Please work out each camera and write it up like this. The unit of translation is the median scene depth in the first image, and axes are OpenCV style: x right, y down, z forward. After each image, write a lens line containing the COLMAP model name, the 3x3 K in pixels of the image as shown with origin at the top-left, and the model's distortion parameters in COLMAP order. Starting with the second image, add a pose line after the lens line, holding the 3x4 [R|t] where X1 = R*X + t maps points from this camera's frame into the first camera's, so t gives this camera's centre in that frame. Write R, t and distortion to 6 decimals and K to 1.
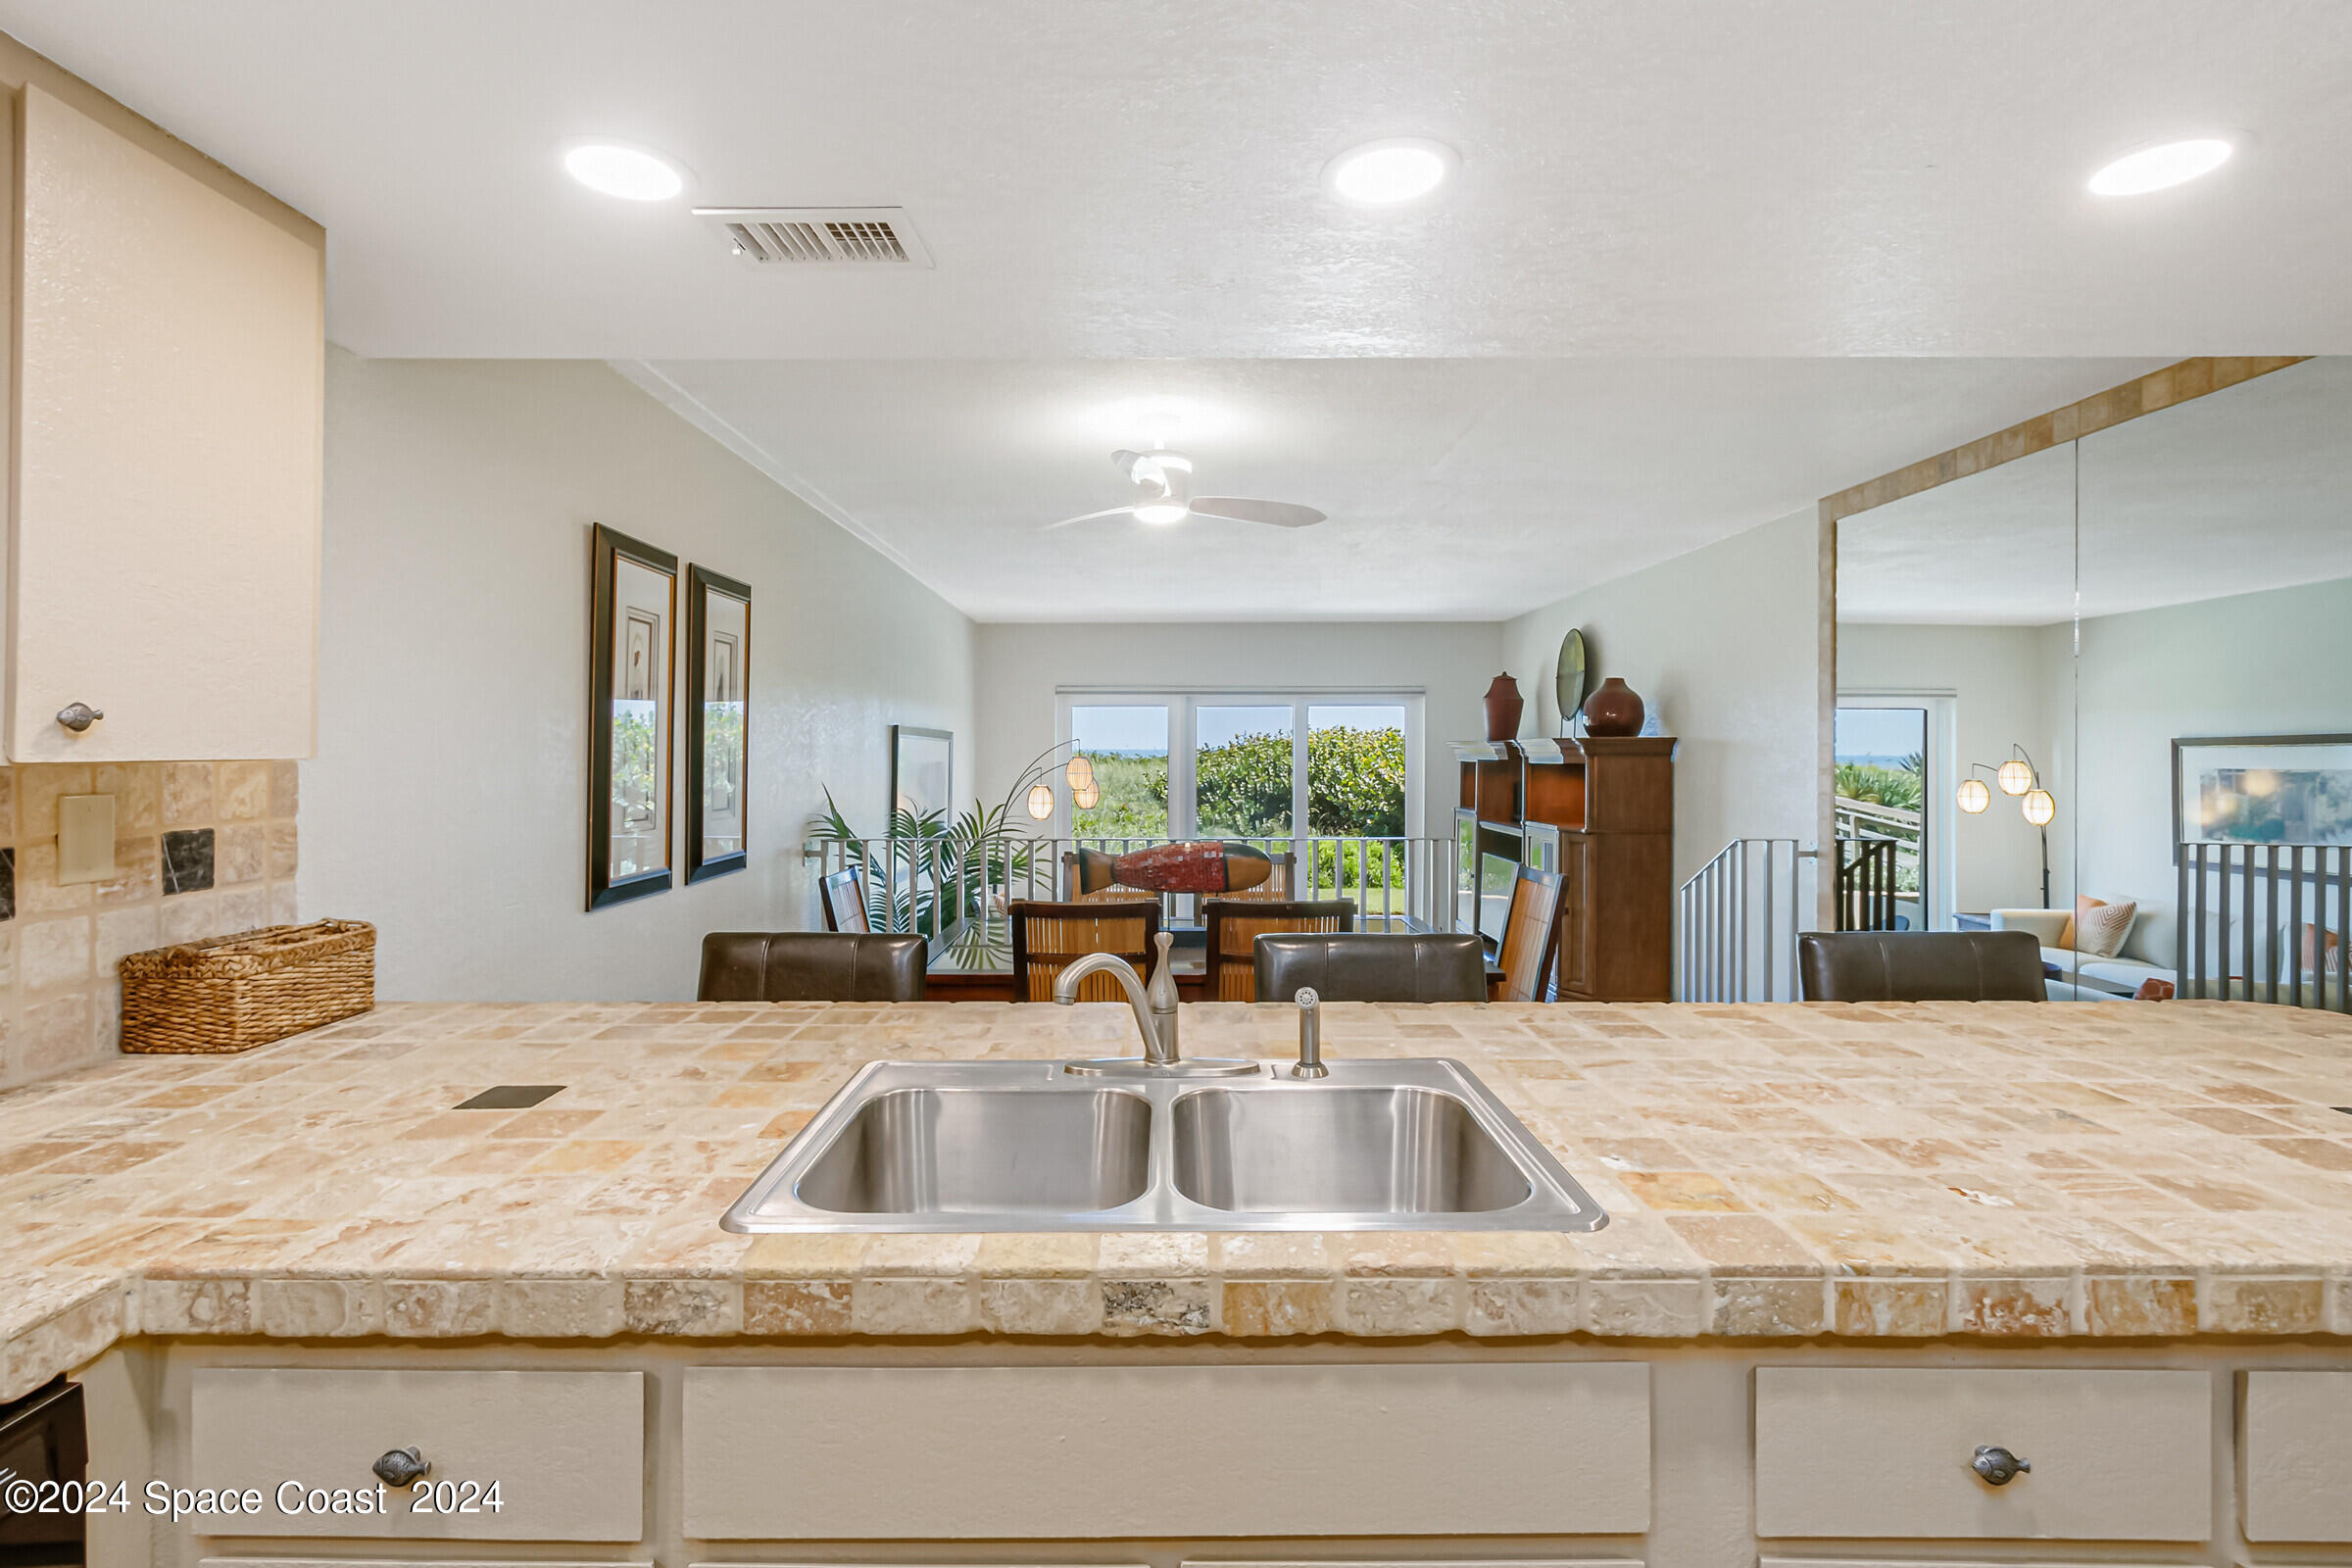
lens RADIAL K [[1117.6, 0, 1165.9], [0, 1117.6, 745.1], [0, 0, 1]] dist [0.010497, -0.006588]
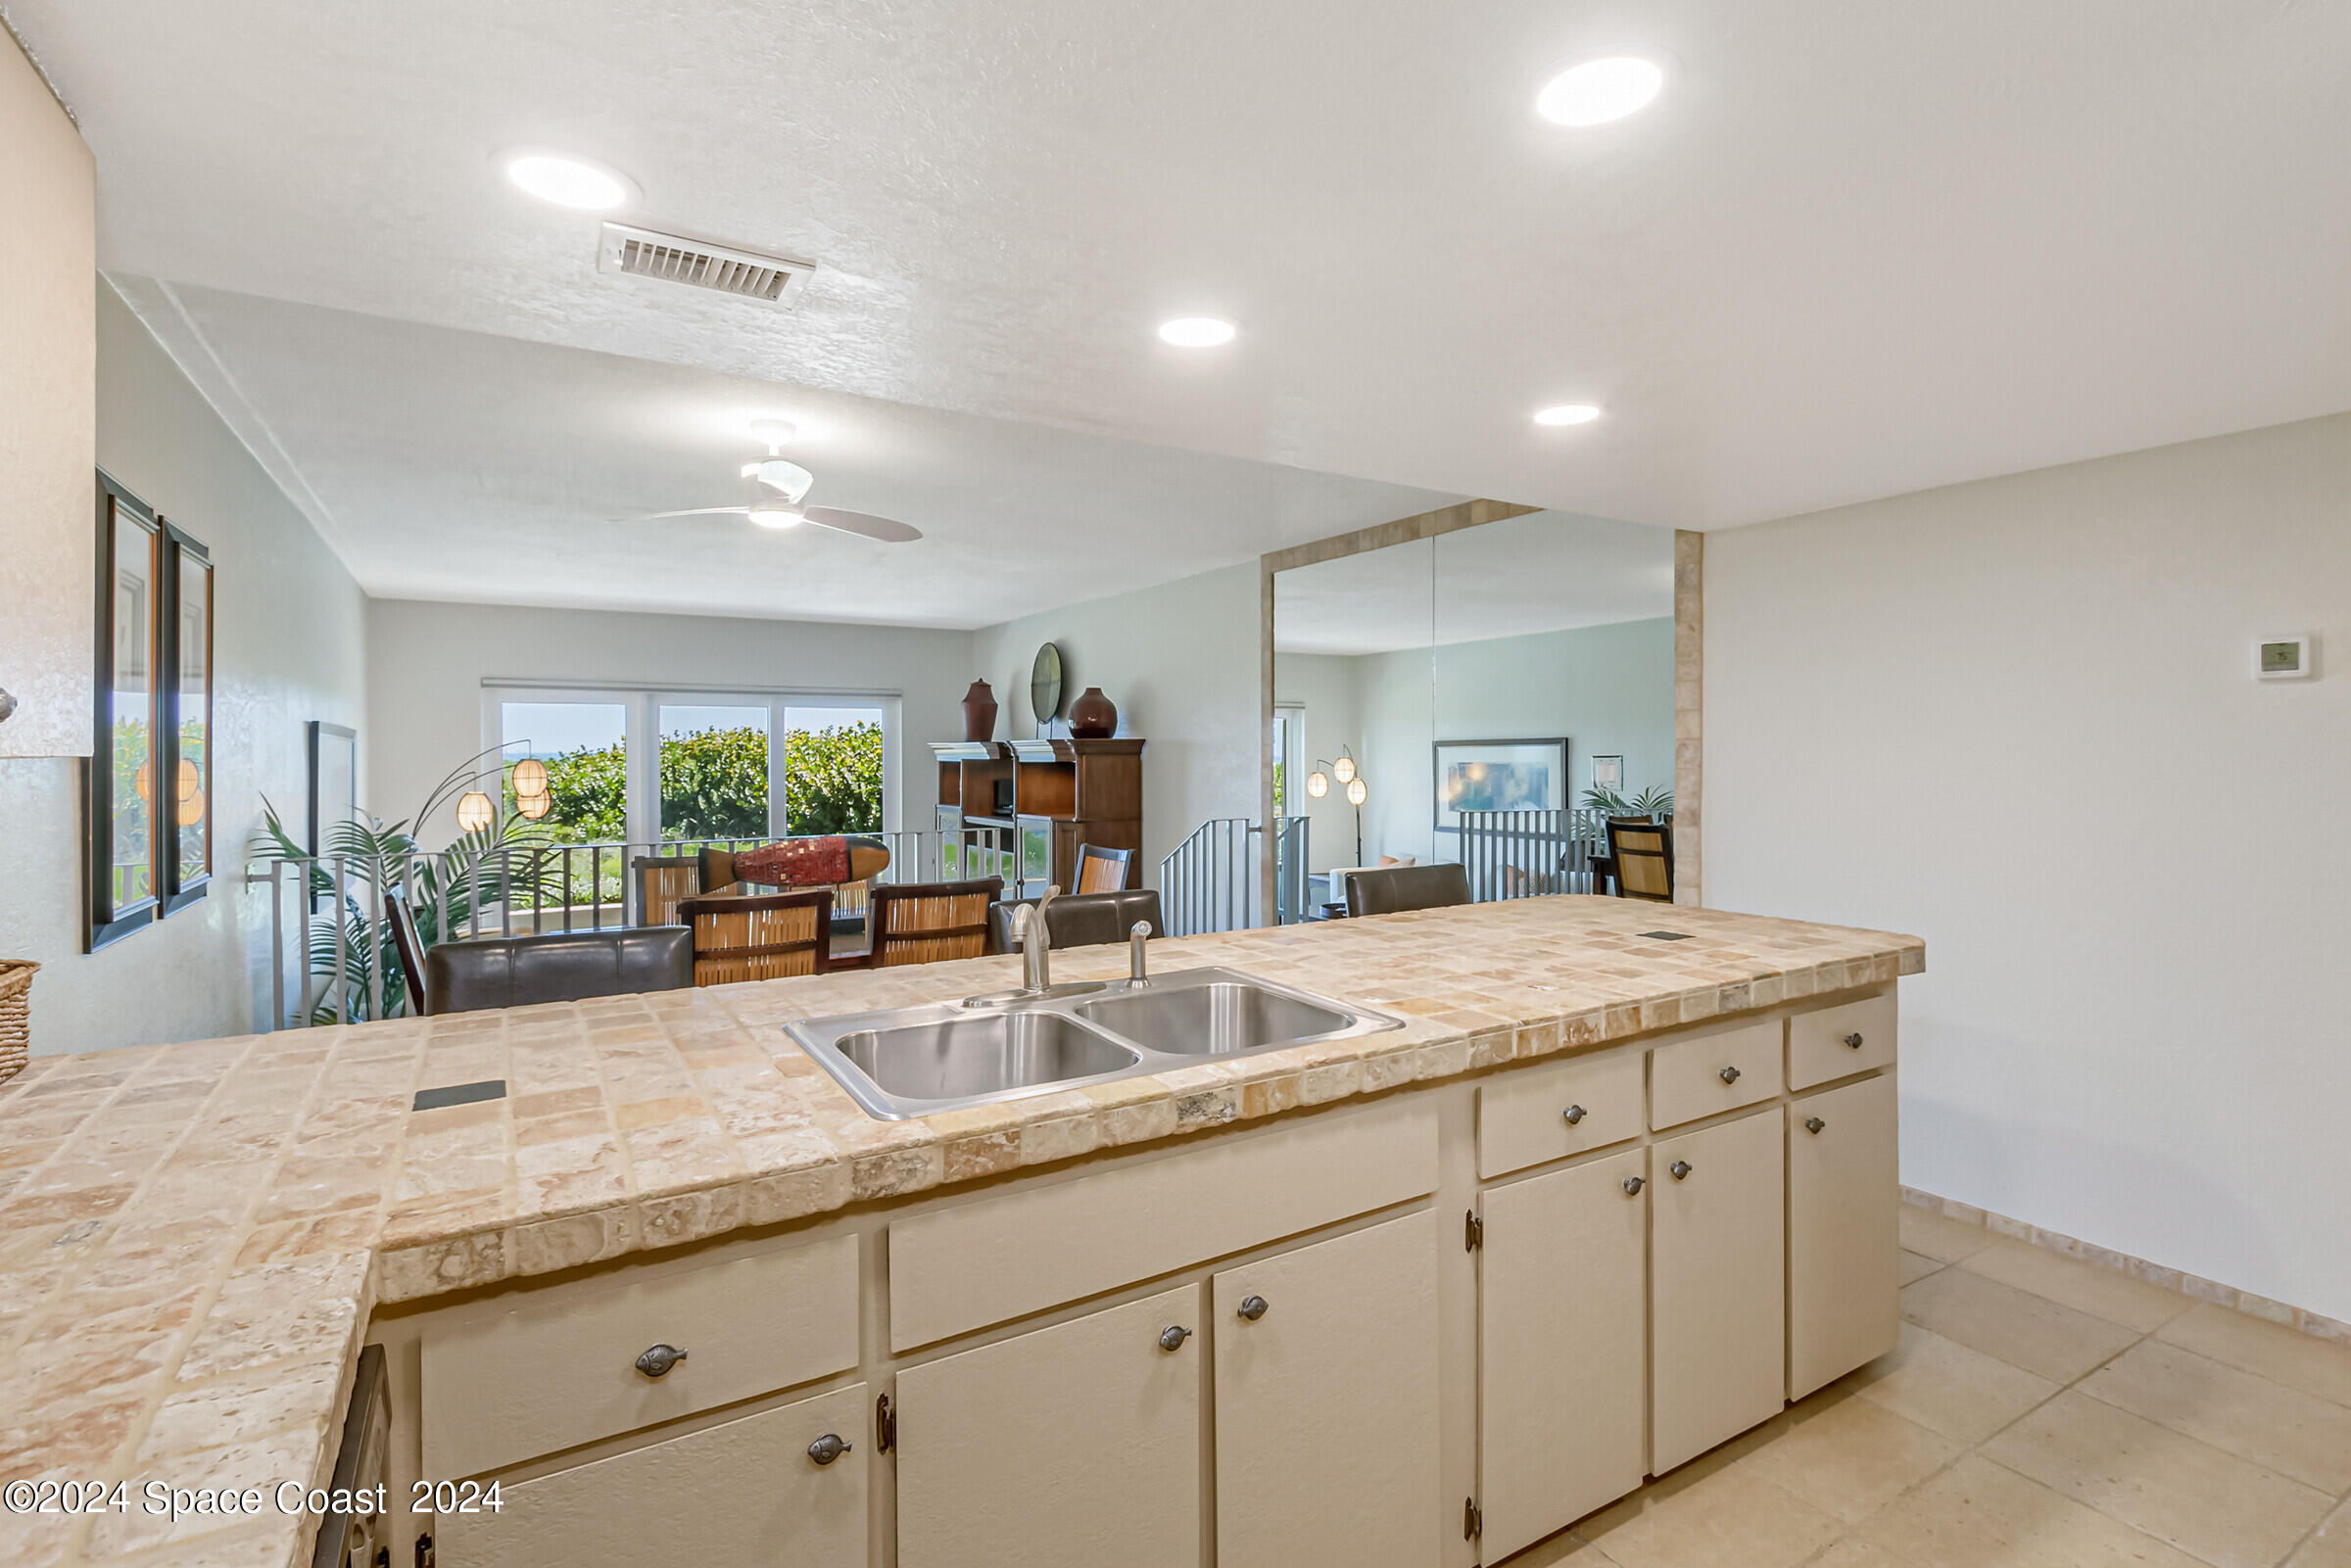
lens RADIAL K [[1111.6, 0, 1209.7], [0, 1111.6, 758.5], [0, 0, 1]] dist [0.002525, 0.000522]
pose [[0.844238, -0.006734, 0.535926, -0.517125], [0.001259, 0.999943, 0.010581, 0.006049], [-0.535967, -0.008258, 0.844199, -0.174401]]
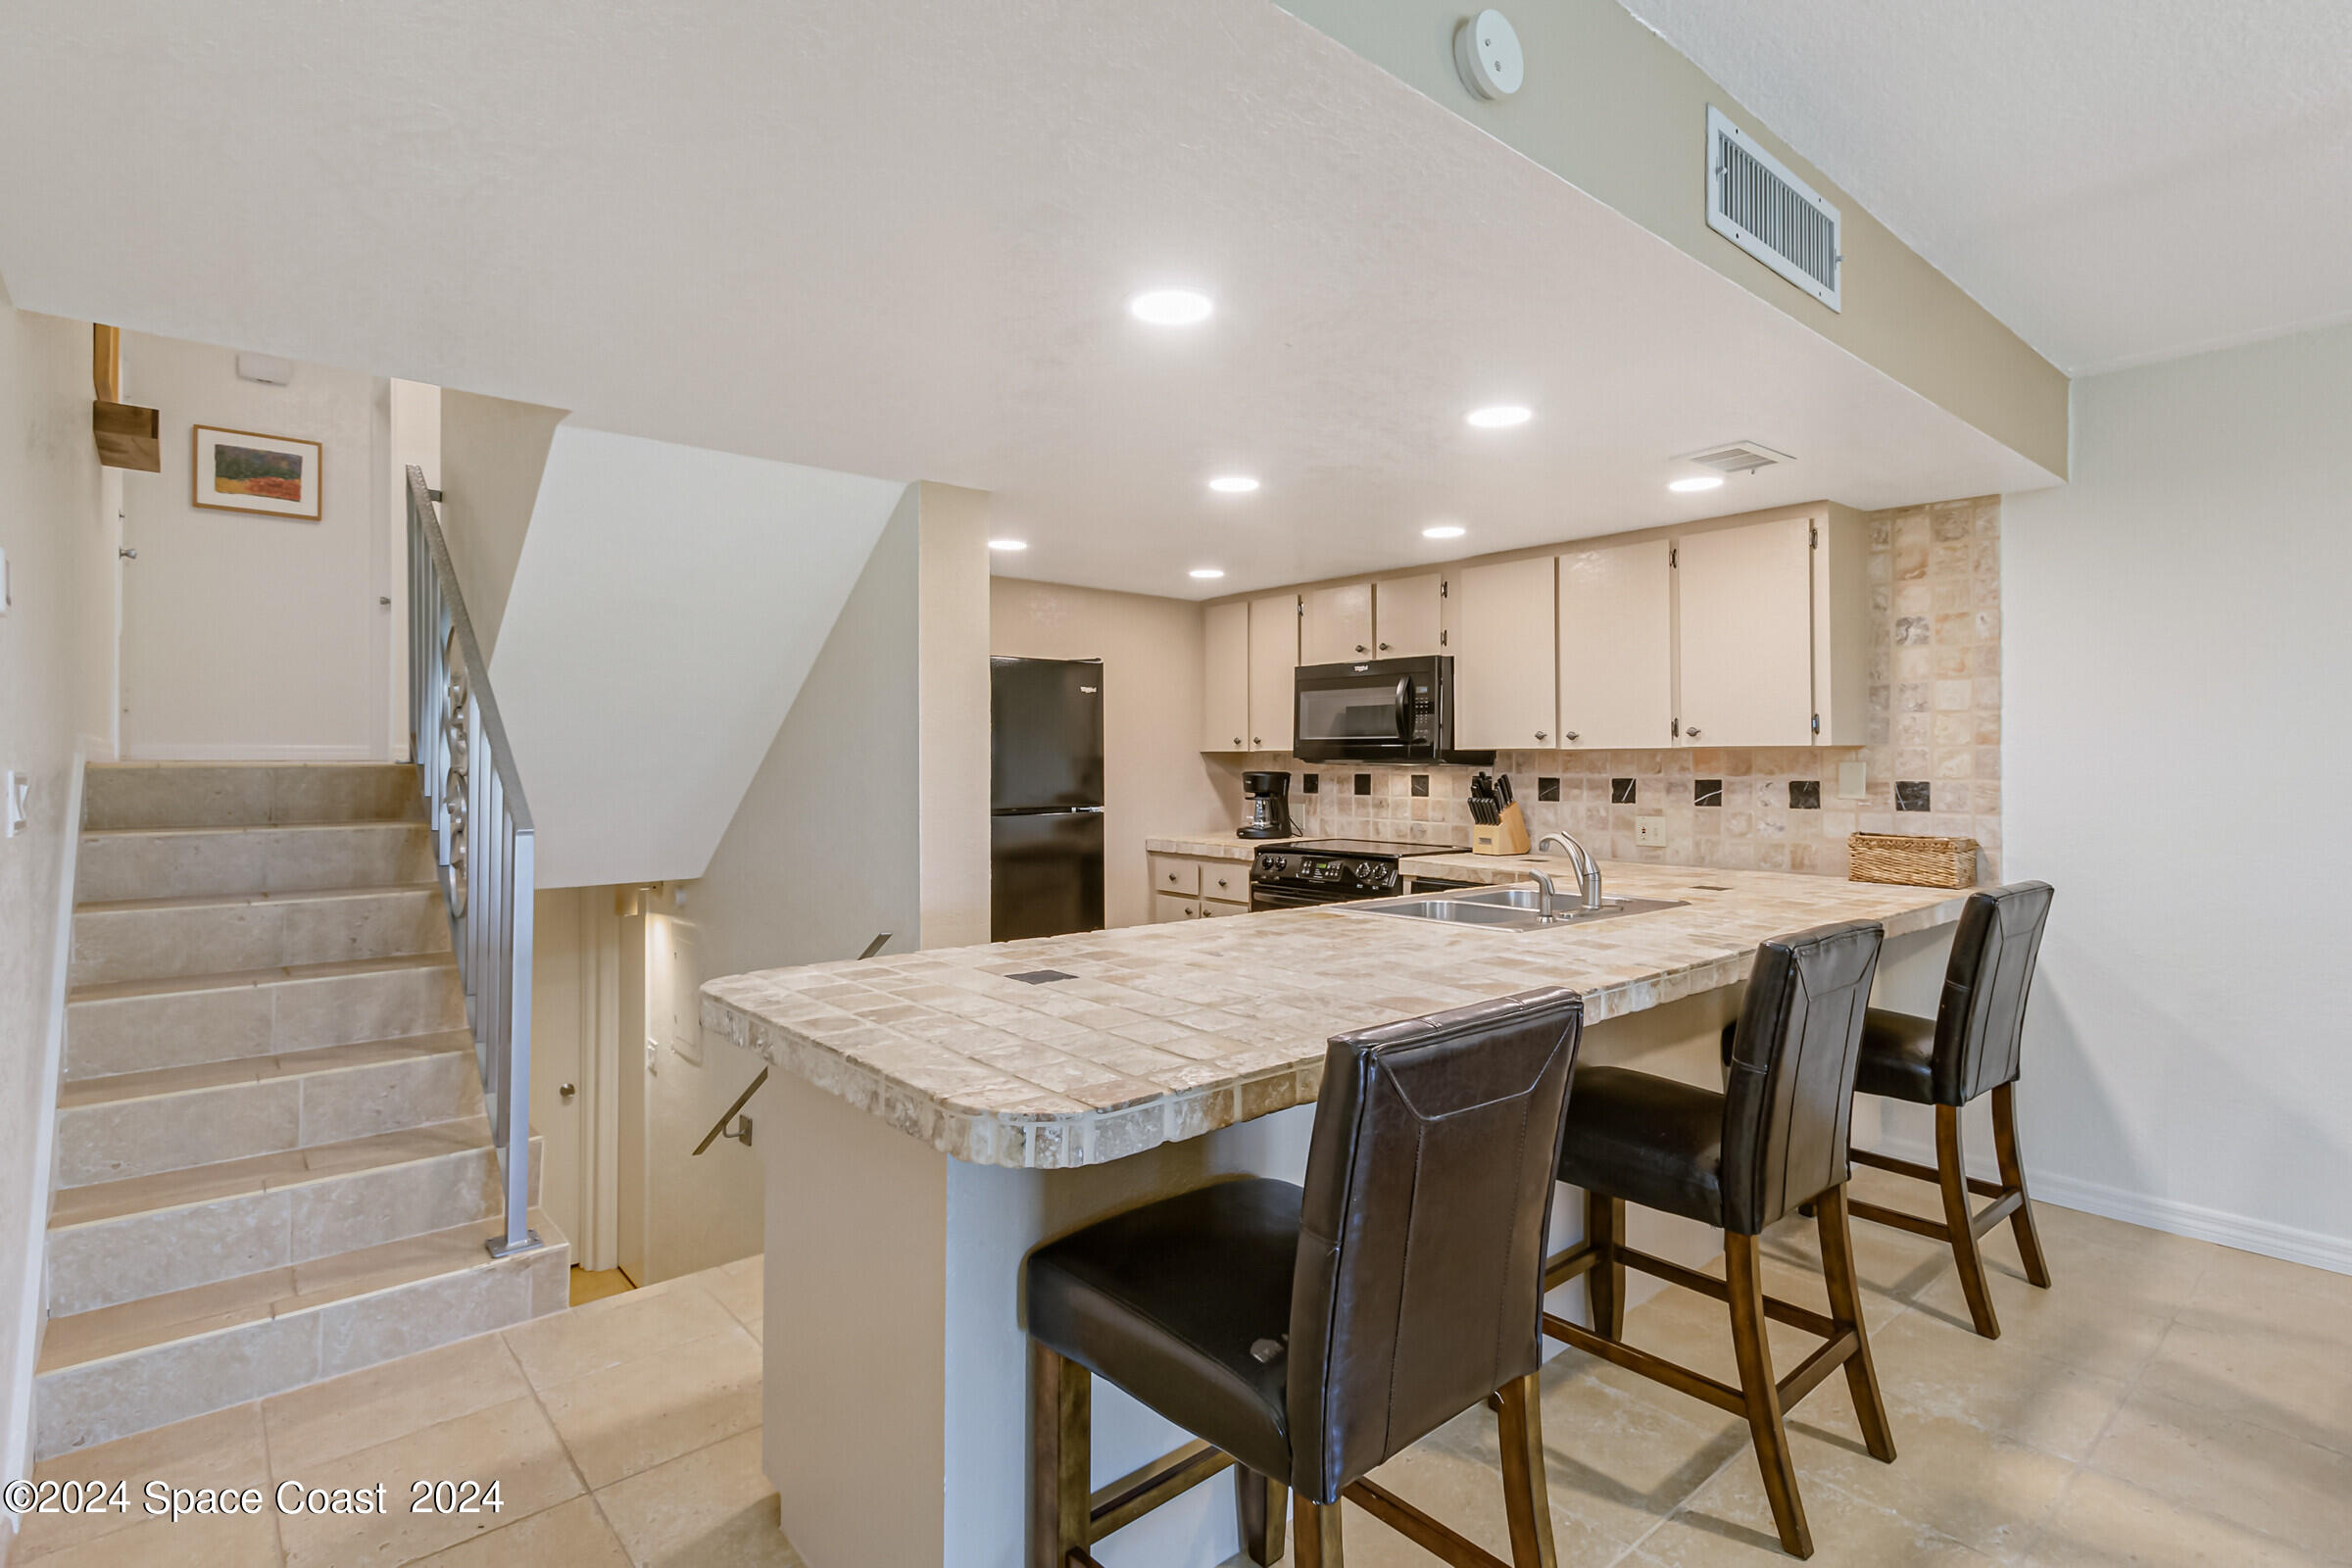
lens RADIAL K [[1107.0, 0, 1188.1], [0, 1107.0, 765.1], [0, 0, 1]] dist [-0.000488, -0.000664]
pose [[-0.759295, -0.005875, -0.650720, 1.648878], [-0.004769, 0.999983, -0.003464, 0.068189], [0.650729, 0.000473, -0.759310, 1.913616]]
